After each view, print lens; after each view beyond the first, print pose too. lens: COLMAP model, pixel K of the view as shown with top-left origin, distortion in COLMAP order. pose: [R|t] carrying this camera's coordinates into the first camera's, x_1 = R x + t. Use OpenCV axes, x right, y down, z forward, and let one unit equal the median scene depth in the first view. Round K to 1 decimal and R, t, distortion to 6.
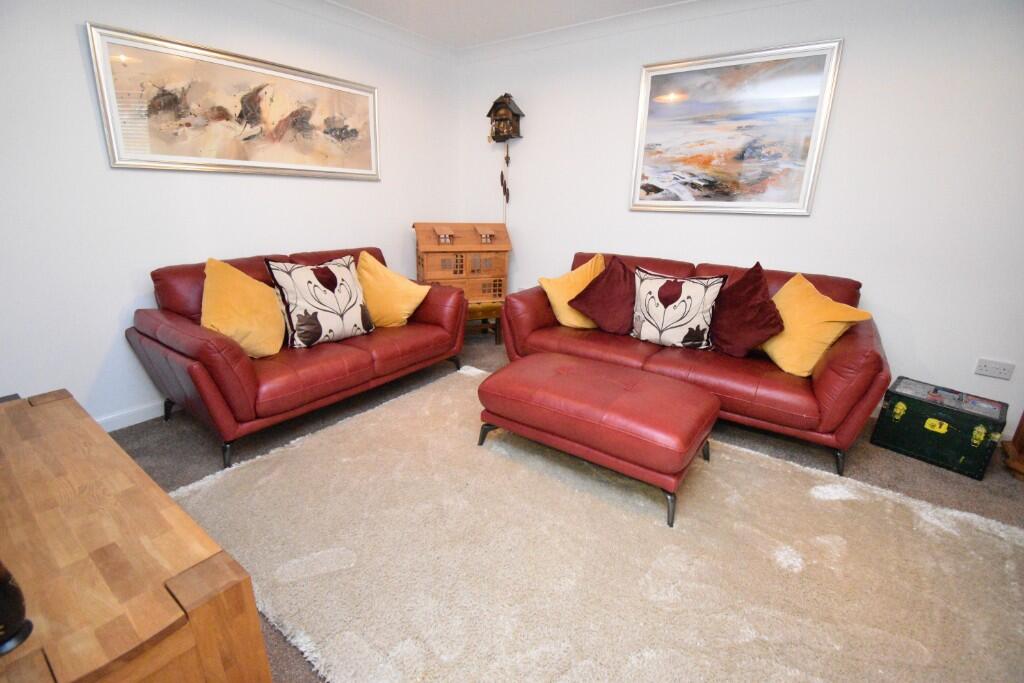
lens RADIAL K [[457.0, 0, 512.0], [0, 457.0, 341.5], [0, 0, 1]] dist [0.027833, -0.030359]
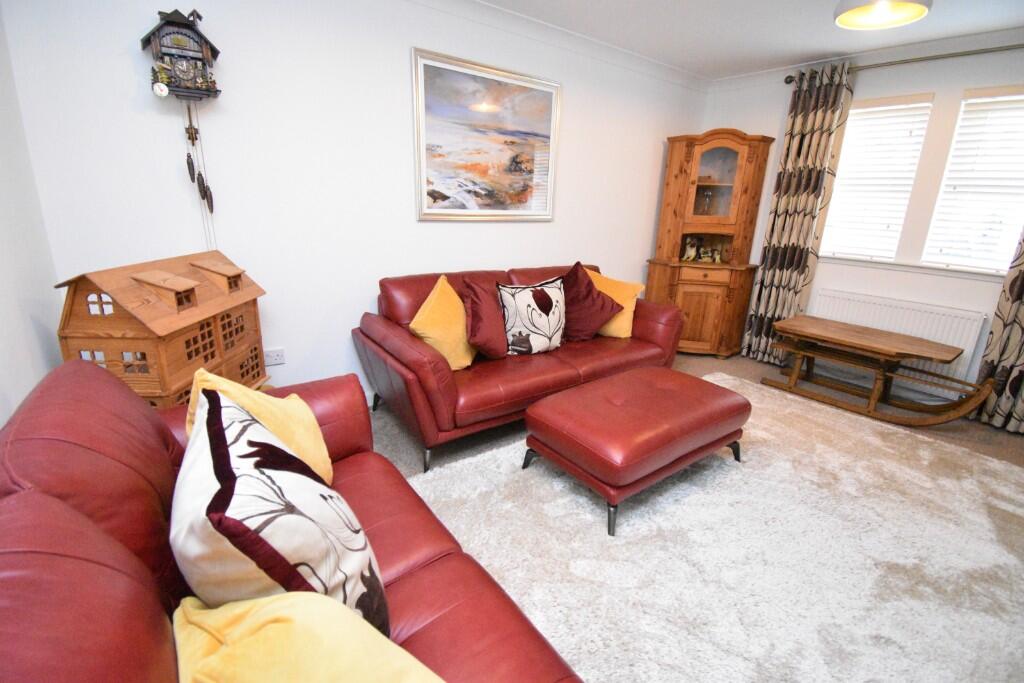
lens RADIAL K [[457.0, 0, 512.0], [0, 457.0, 341.5], [0, 0, 1]] dist [0.027833, -0.030359]
pose [[0.299295, -0.284569, 0.910738, -0.577745], [0.261959, 0.942320, 0.208350, -0.227991], [-0.917496, 0.176218, 0.356577, 0.640359]]
